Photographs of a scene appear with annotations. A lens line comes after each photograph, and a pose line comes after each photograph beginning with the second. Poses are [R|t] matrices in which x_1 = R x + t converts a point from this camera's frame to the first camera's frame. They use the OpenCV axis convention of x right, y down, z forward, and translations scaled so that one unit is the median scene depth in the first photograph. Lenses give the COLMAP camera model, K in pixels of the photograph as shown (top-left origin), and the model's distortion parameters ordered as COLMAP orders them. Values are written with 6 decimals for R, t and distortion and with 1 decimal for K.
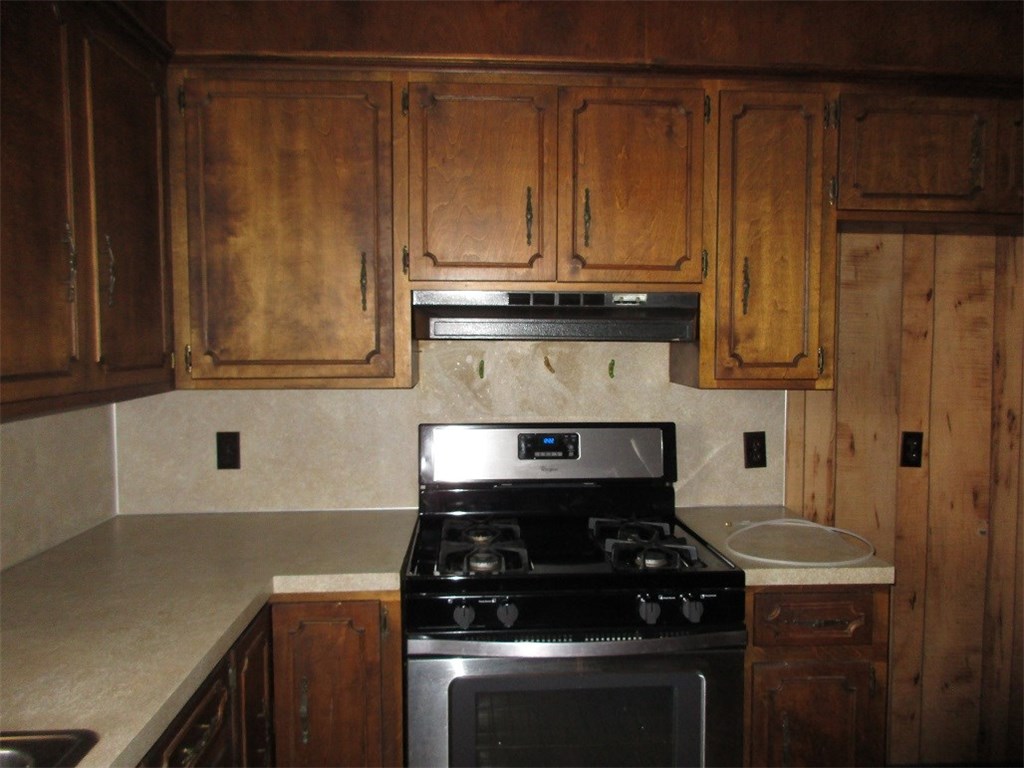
lens RADIAL K [[791.5, 0, 513.8], [0, 791.5, 383.8], [0, 0, 1]] dist [0.029359, -0.007395]
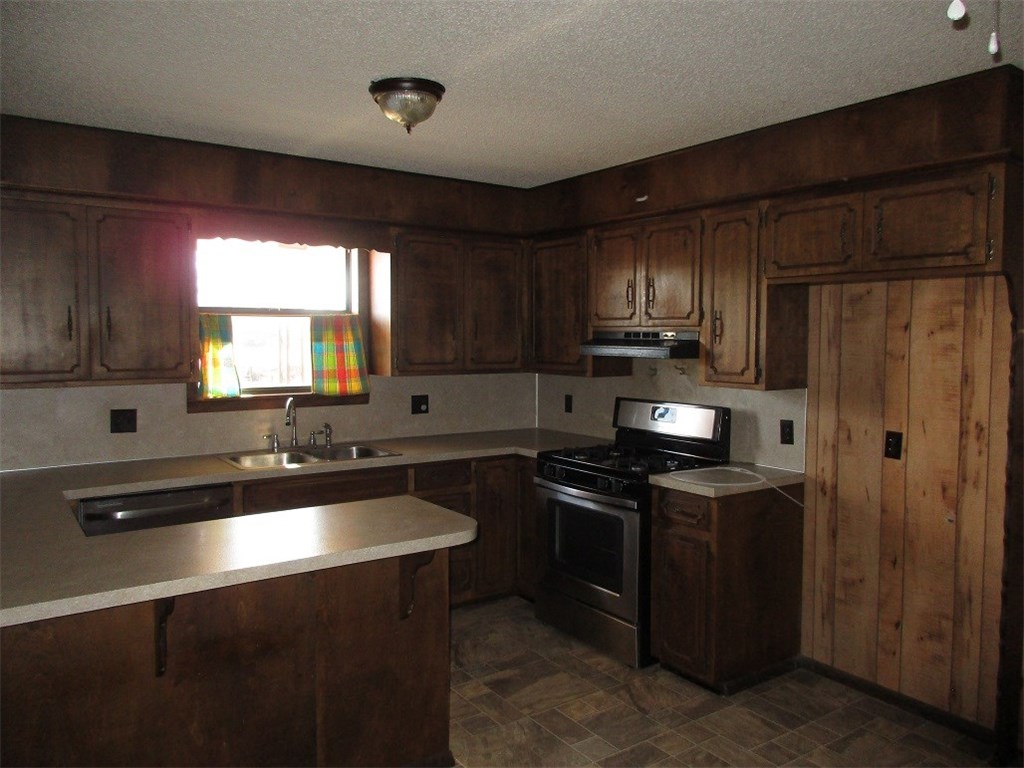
lens RADIAL K [[791.5, 0, 508.6], [0, 791.5, 382.2], [0, 0, 1]] dist [0.029359, -0.007395]
pose [[0.498716, 0.047806, -0.865446, 1.319313], [-0.051191, 0.998359, 0.025649, -0.021714], [0.865252, 0.031511, 0.500345, -0.201708]]
